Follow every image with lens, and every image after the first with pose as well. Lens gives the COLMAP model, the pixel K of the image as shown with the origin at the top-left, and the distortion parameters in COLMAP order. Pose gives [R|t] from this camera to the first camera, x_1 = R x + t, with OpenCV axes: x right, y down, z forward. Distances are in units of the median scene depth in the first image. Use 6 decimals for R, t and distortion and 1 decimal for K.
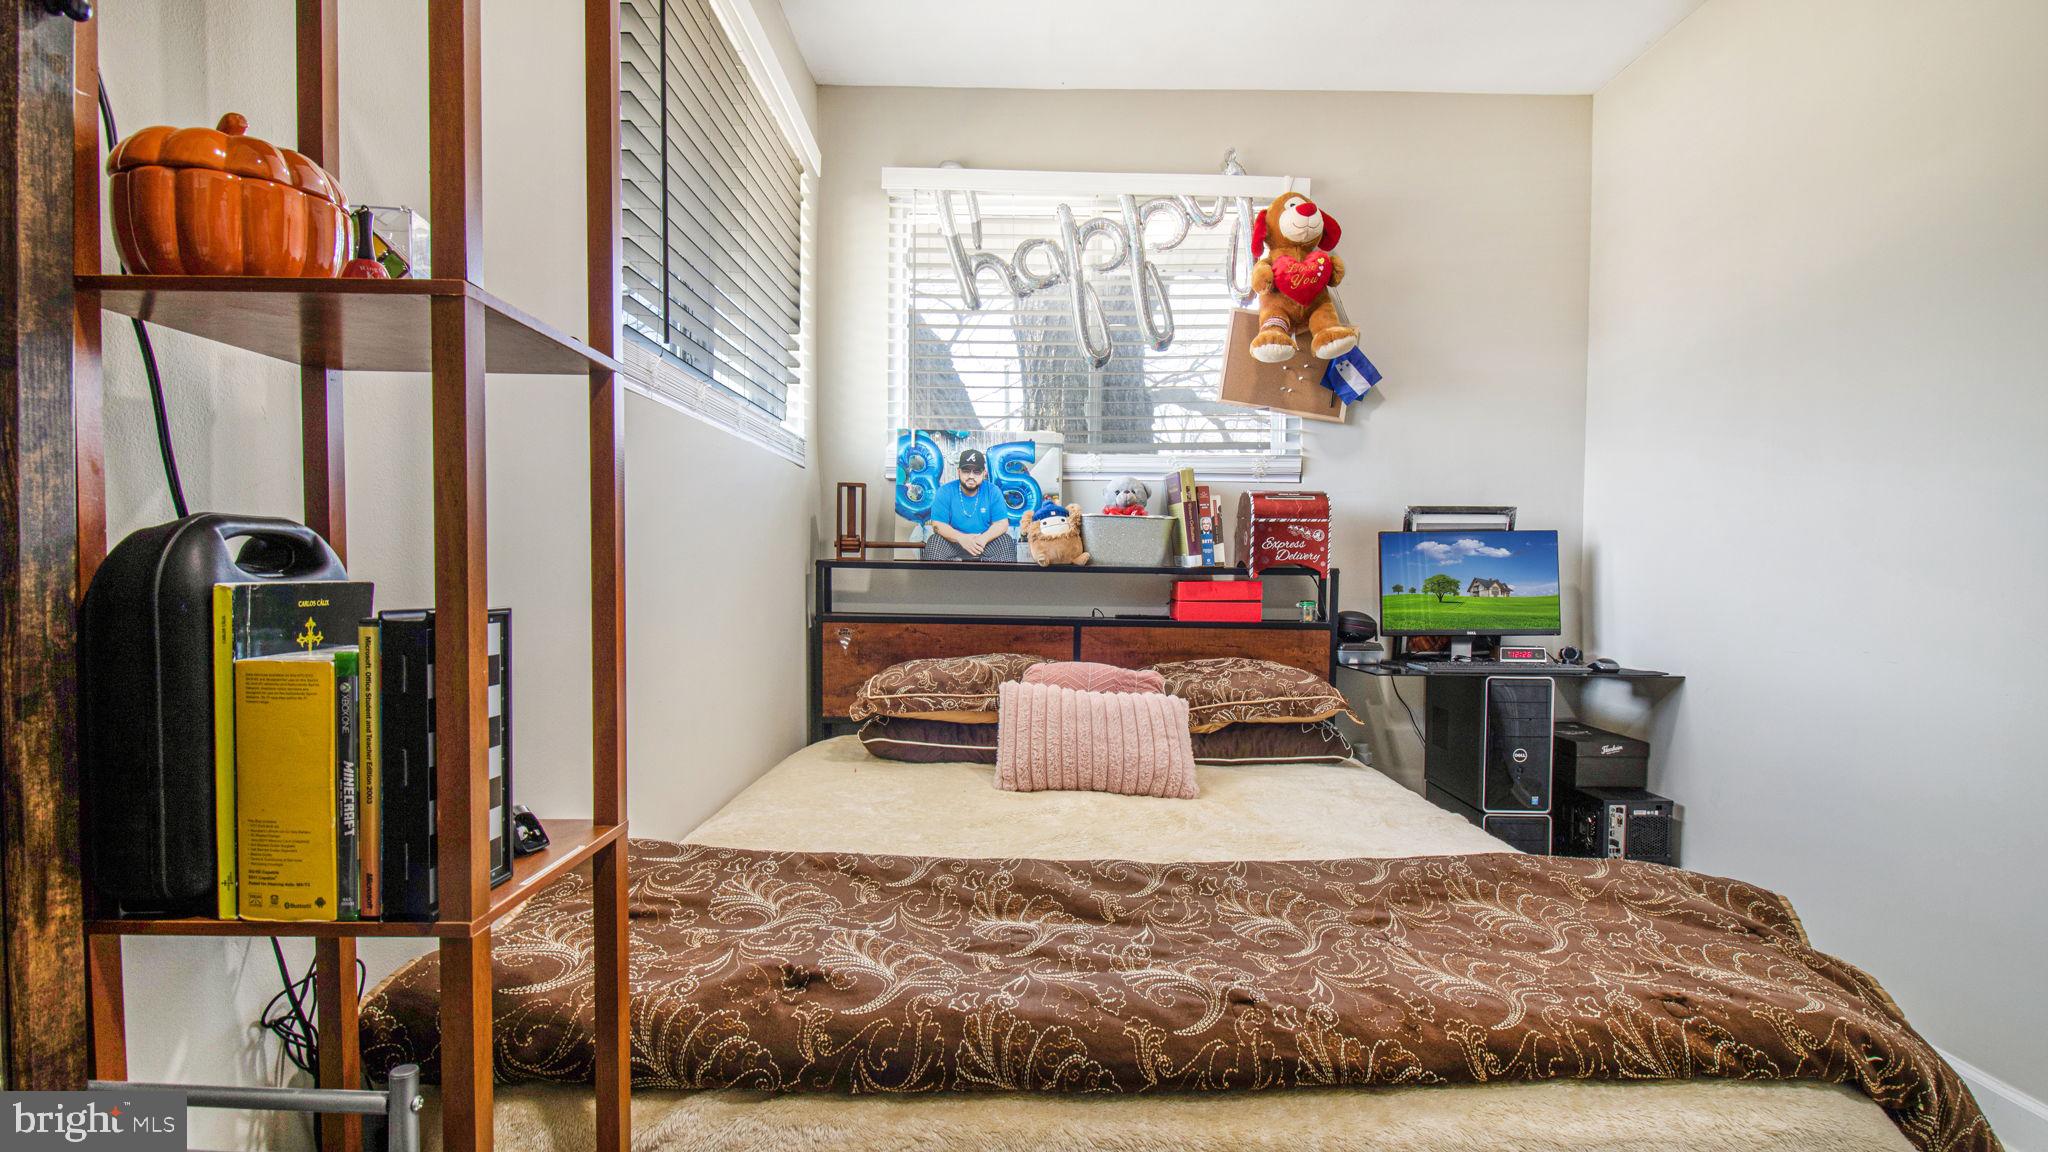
lens RADIAL K [[1005.2, 0, 1031.2], [0, 1005.2, 604.9], [0, 0, 1]] dist [0.016656, -0.000017]
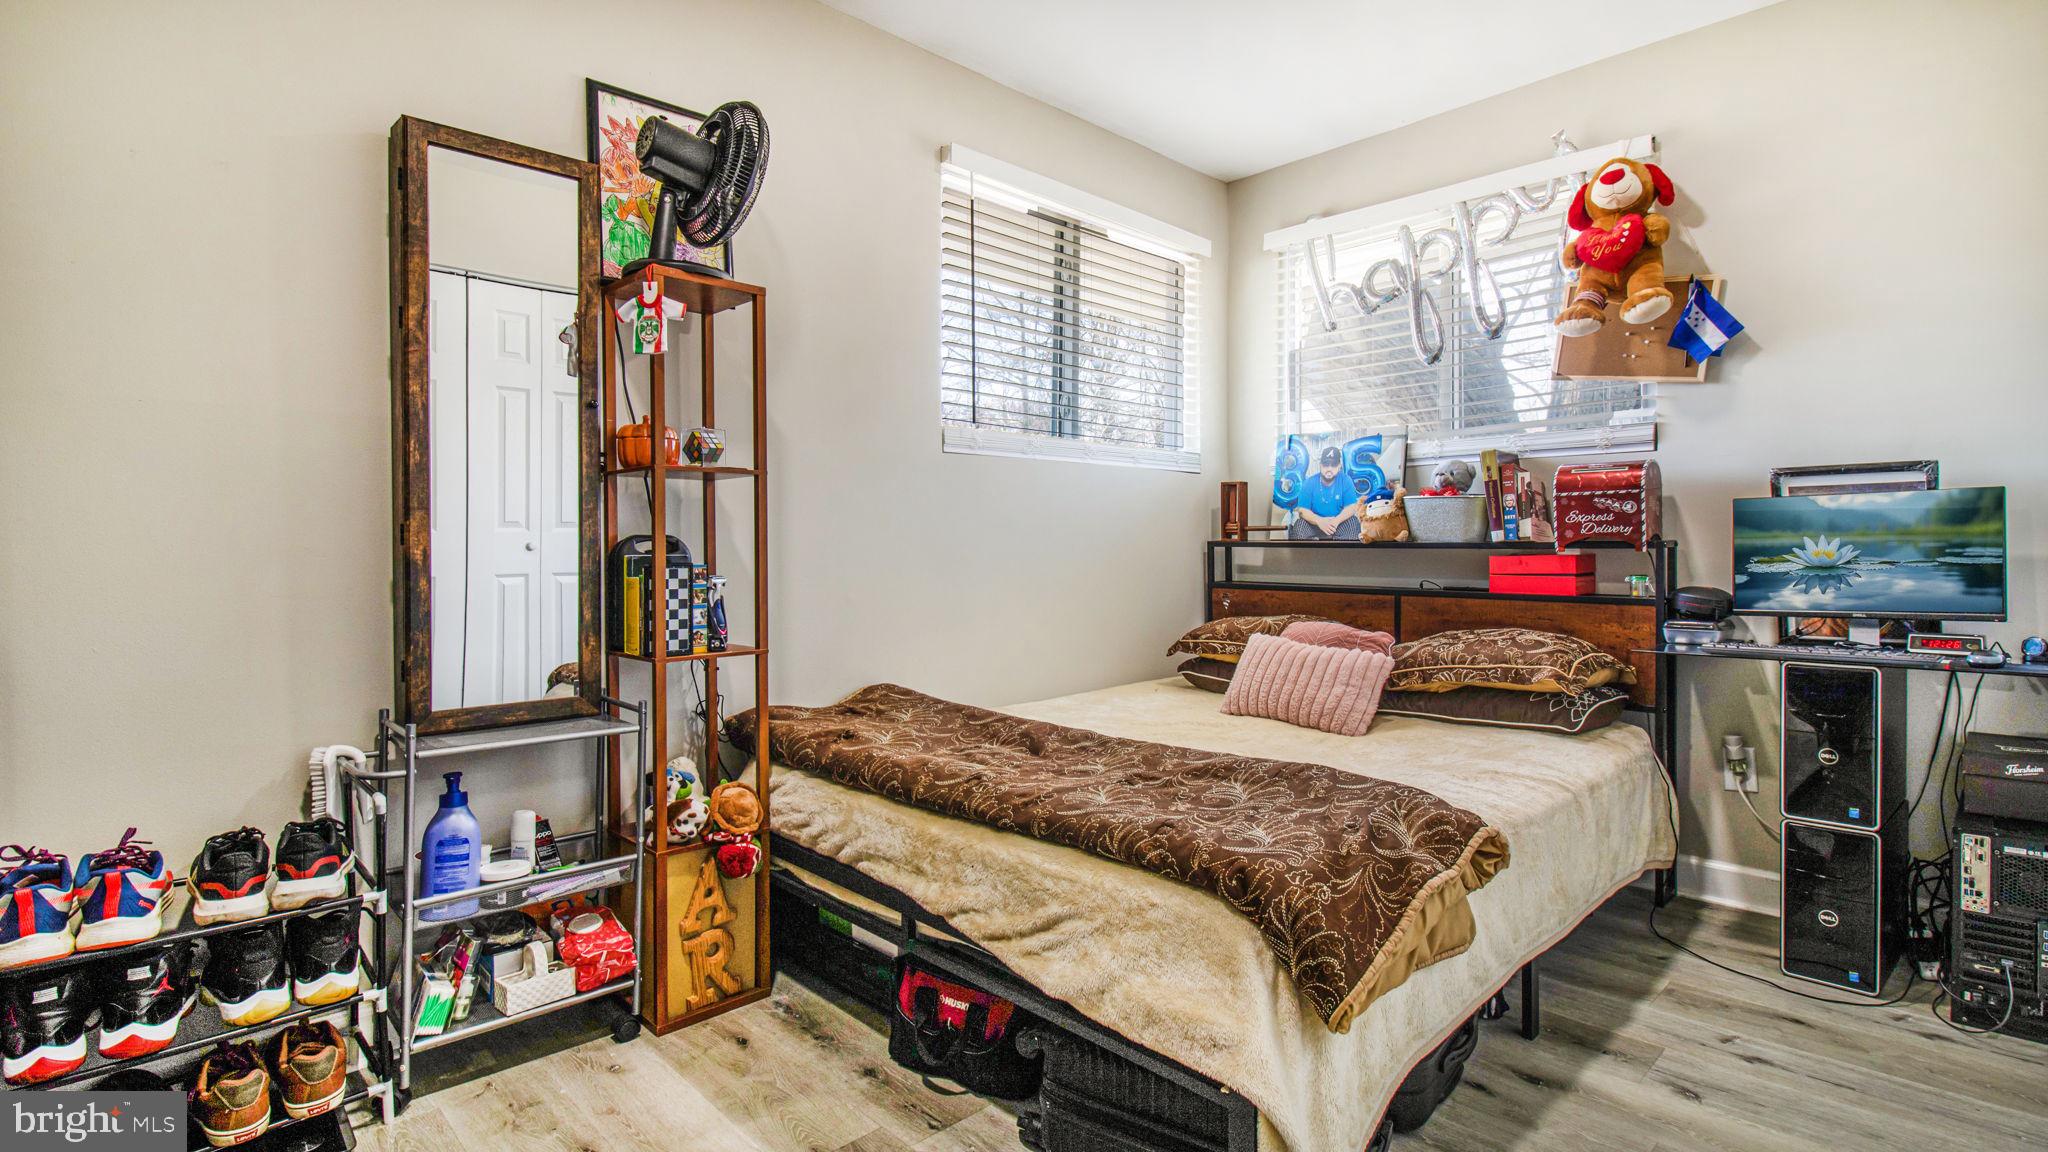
lens RADIAL K [[978.9, 0, 1028.6], [0, 978.9, 561.9], [0, 0, 1]] dist [0.012870, -0.000346]
pose [[0.684195, -0.001713, -0.729297, 0.555017], [-0.013901, 0.999785, -0.015390, 0.005866], [0.729166, 0.020668, 0.684024, -0.062049]]
